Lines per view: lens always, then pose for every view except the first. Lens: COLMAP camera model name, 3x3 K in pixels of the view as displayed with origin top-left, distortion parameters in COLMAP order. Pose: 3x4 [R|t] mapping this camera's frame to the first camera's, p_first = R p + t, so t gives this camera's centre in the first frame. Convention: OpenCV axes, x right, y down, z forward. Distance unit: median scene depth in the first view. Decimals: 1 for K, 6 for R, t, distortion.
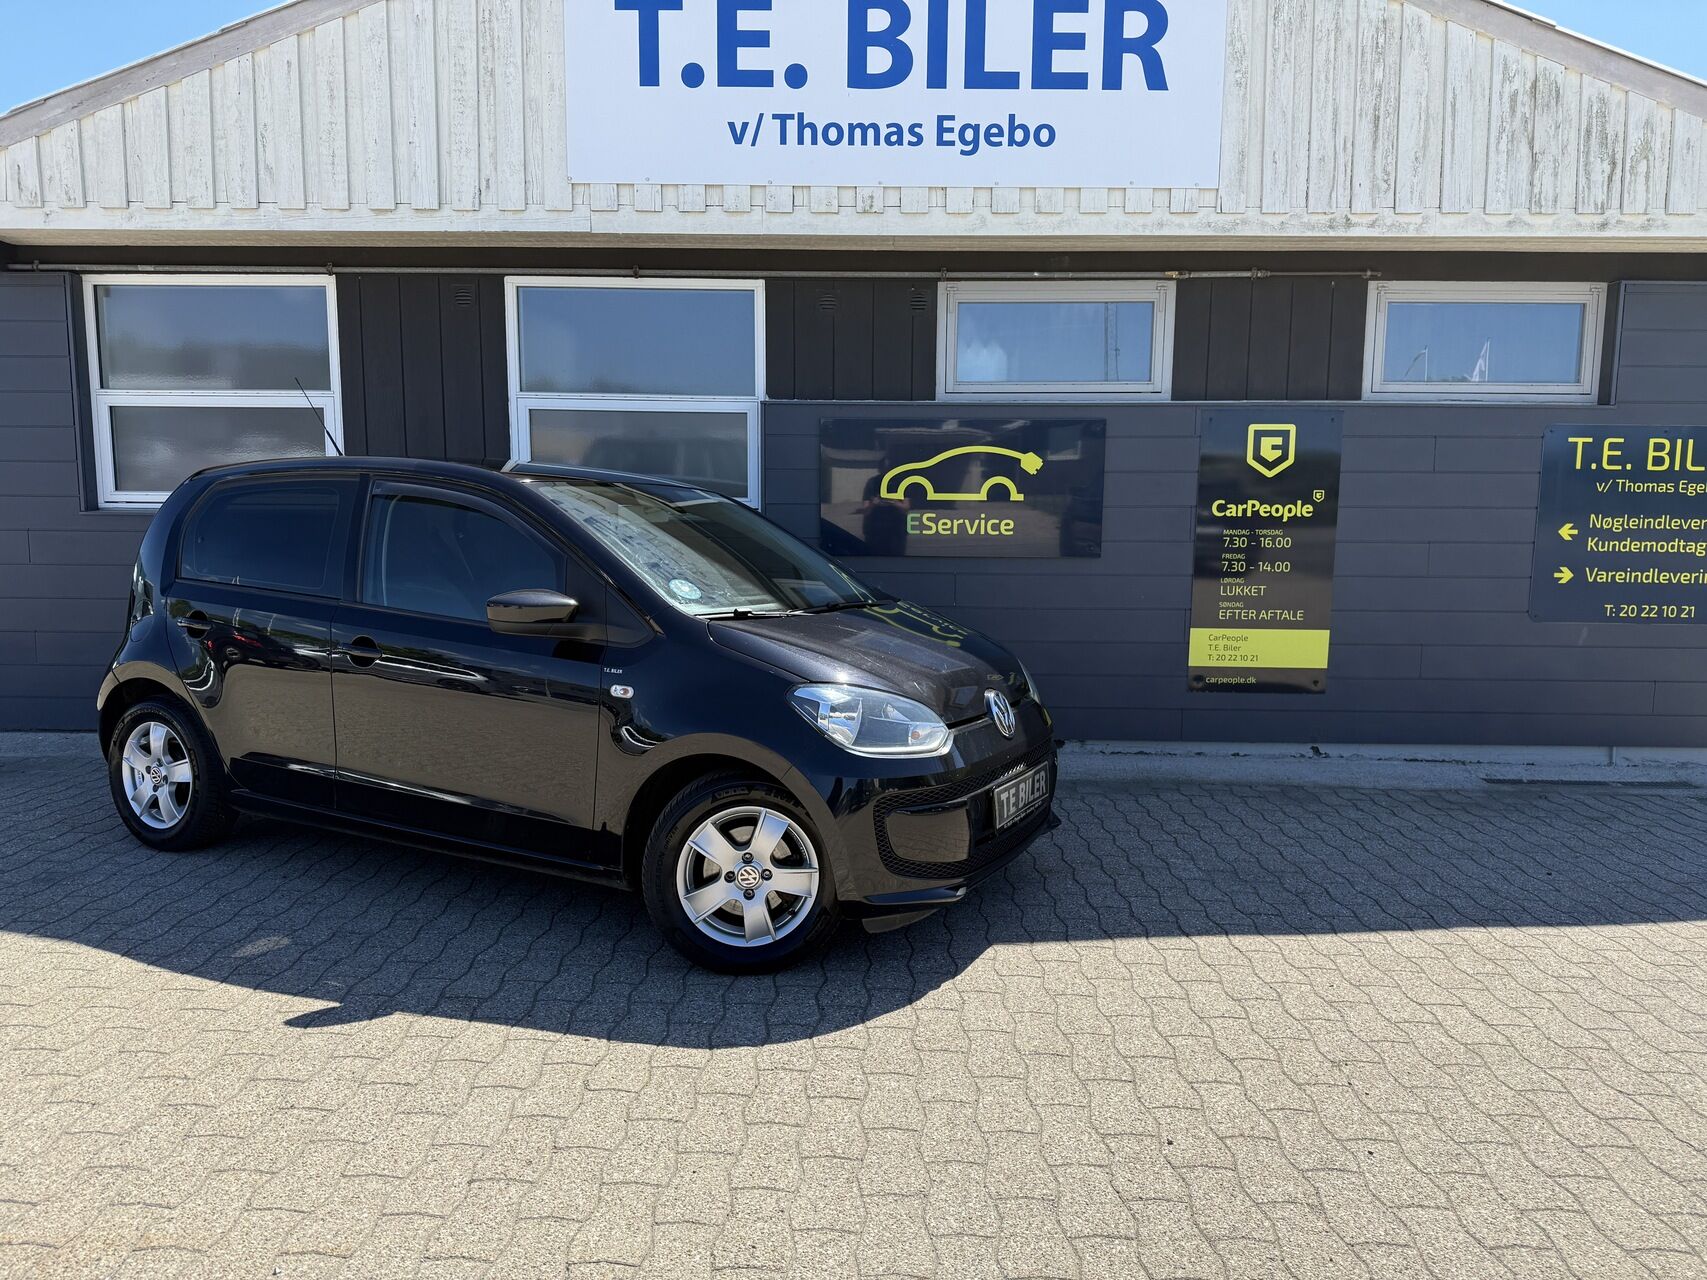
lens RADIAL K [[1212.3, 0, 853.5], [0, 1212.3, 640.0], [0, 0, 1]] dist [0.003345, -0.007341]
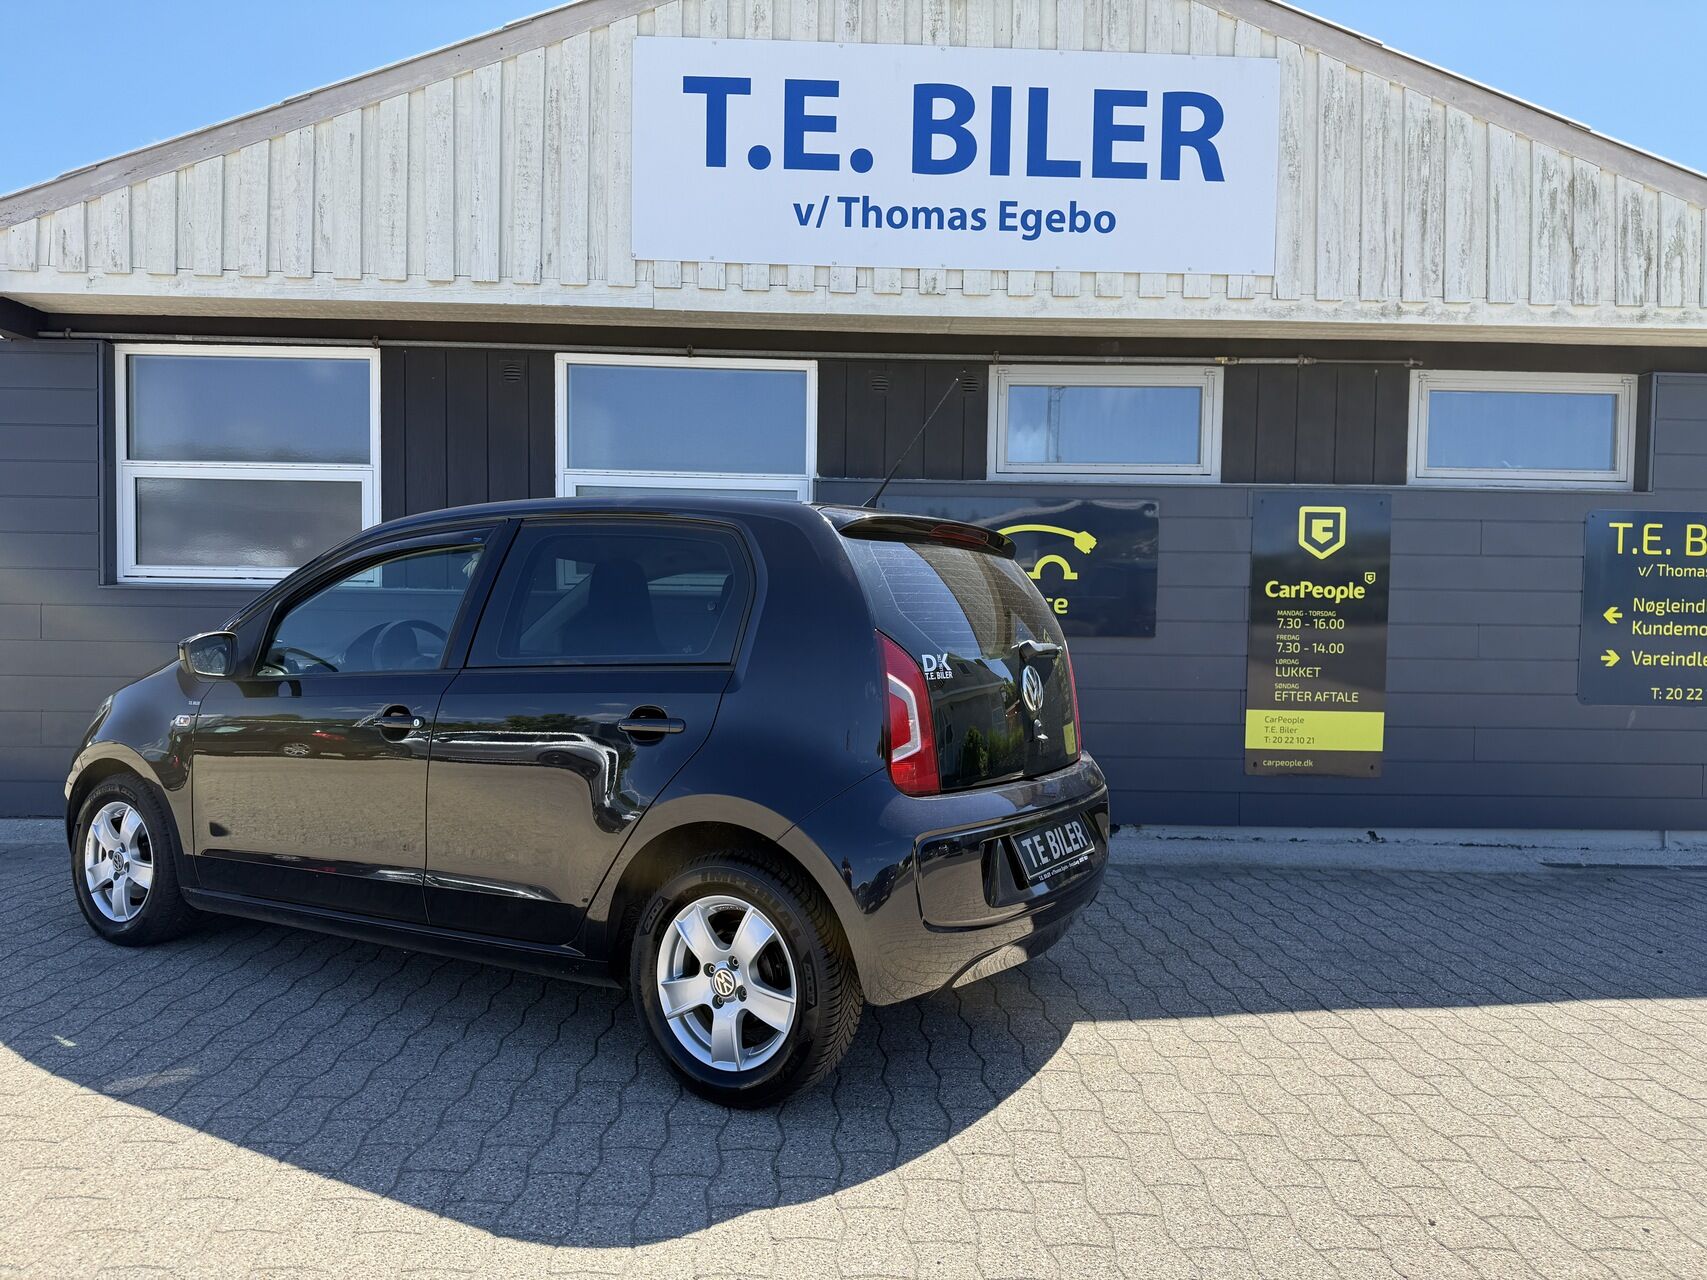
lens RADIAL K [[1208.5, 0, 853.5], [0, 1208.5, 640.0], [0, 0, 1]] dist [0.028230, -0.039892]
pose [[0.998966, 0.004990, 0.045184, -0.096709], [-0.000967, 0.996065, -0.088626, 0.023674], [-0.045448, 0.088491, 0.995040, 0.026759]]
